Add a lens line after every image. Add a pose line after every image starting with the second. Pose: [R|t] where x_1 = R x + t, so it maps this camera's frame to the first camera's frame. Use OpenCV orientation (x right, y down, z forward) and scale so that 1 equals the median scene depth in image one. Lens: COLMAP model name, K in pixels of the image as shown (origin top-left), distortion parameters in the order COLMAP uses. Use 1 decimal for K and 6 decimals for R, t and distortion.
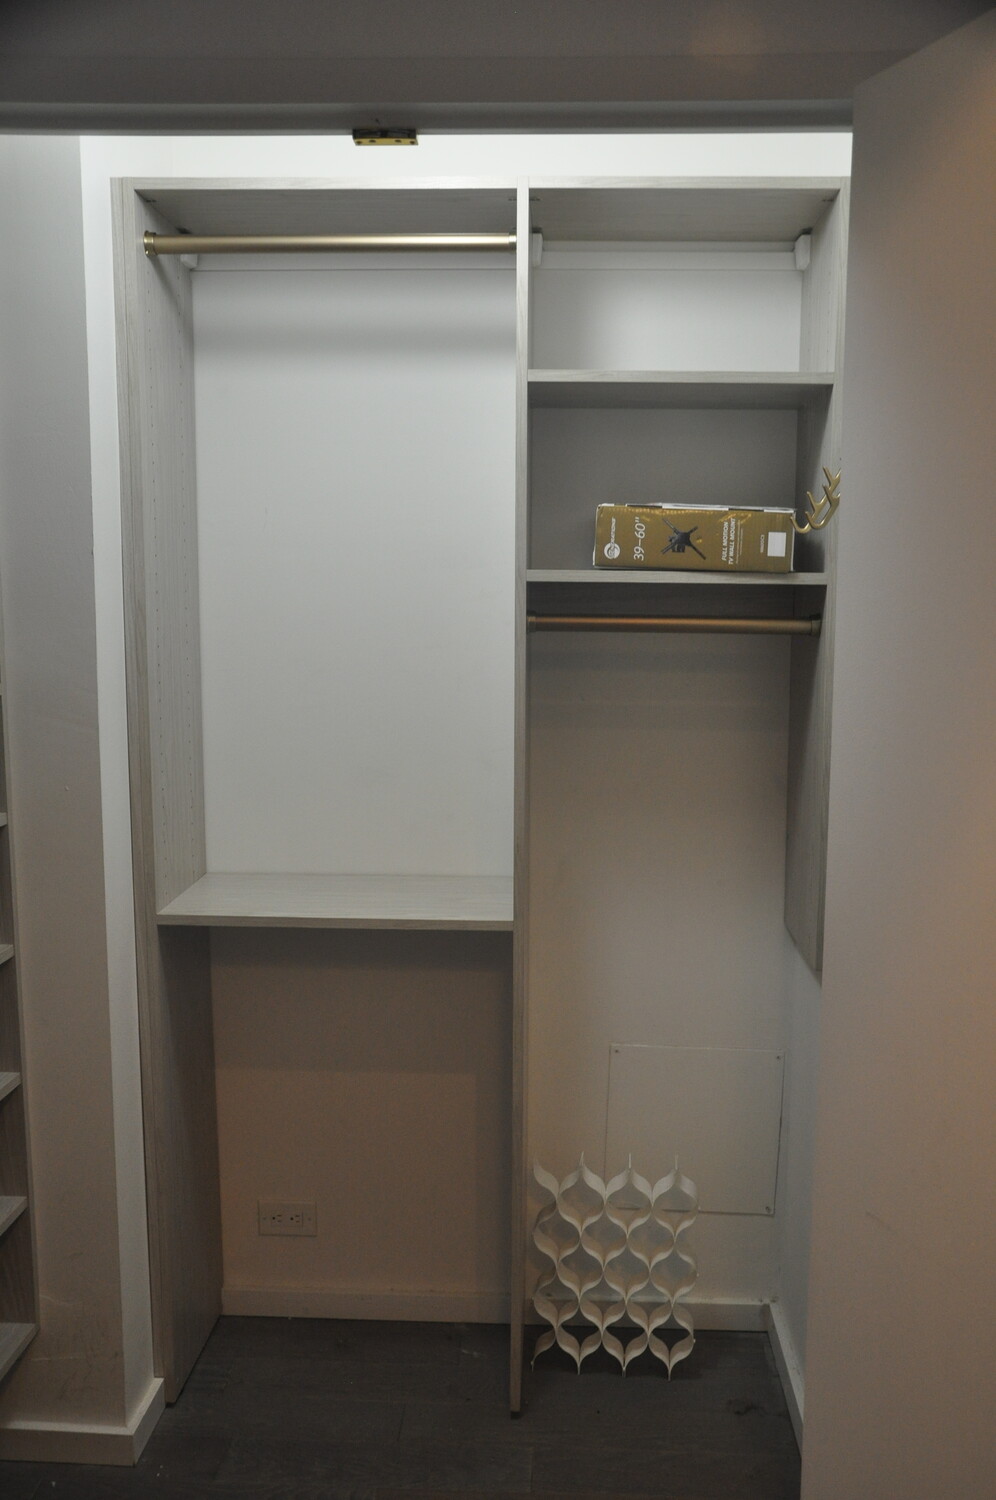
lens RADIAL K [[1394.9, 0, 528.6], [0, 1394.9, 794.5], [0, 0, 1]] dist [-0.097705, 0.201135]
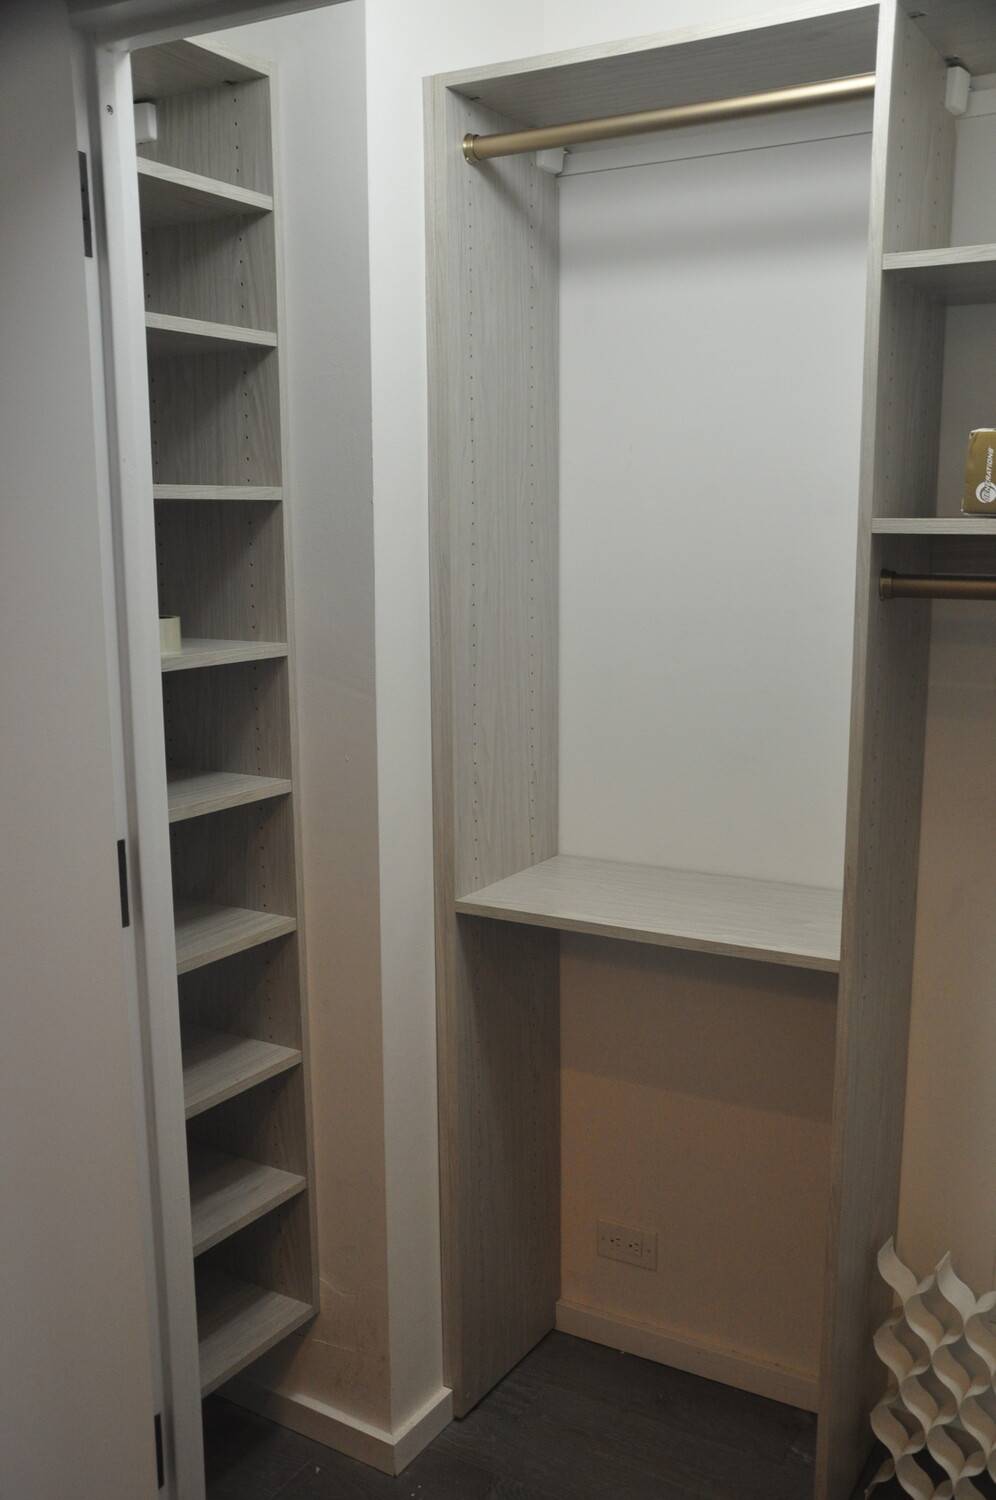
lens RADIAL K [[1394.9, 0, 528.6], [0, 1394.9, 794.5], [0, 0, 1]] dist [-0.097705, 0.201135]
pose [[0.883623, 0.083020, -0.460779, 0.196861], [-0.062361, 0.996254, 0.059910, -0.042439], [0.464027, -0.024203, 0.885490, 0.224519]]
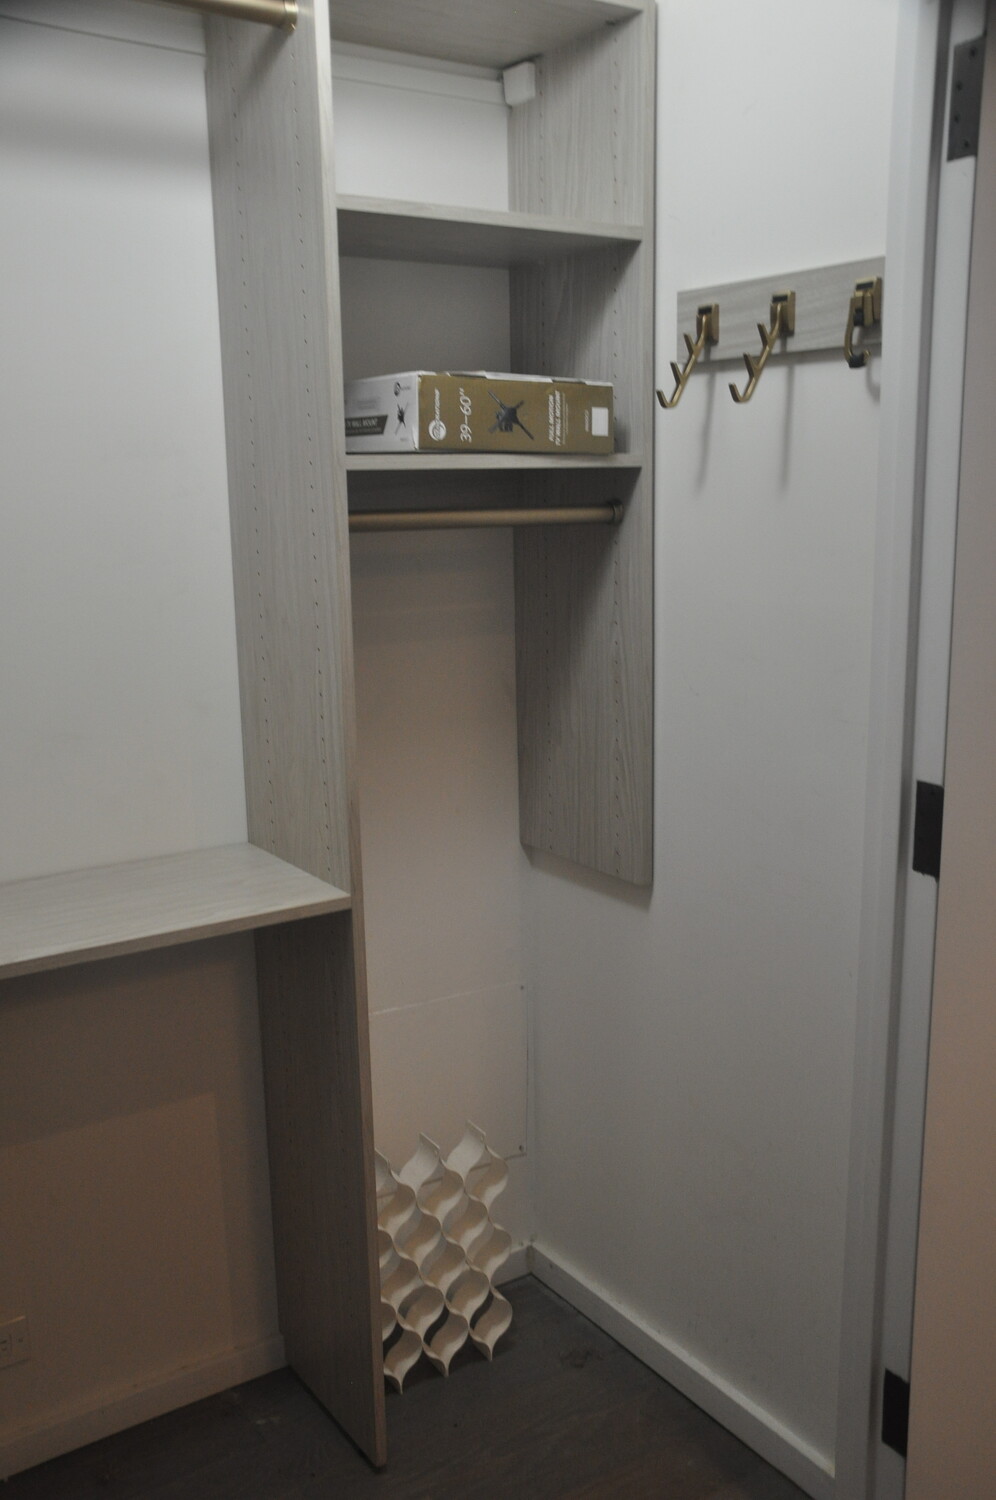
lens RADIAL K [[1394.9, 0, 528.6], [0, 1394.9, 794.5], [0, 0, 1]] dist [-0.097705, 0.201135]
pose [[0.808032, -0.150562, 0.569574, -0.392418], [0.107314, 0.988233, 0.108989, -0.046084], [-0.579282, -0.026943, 0.814682, 0.296097]]
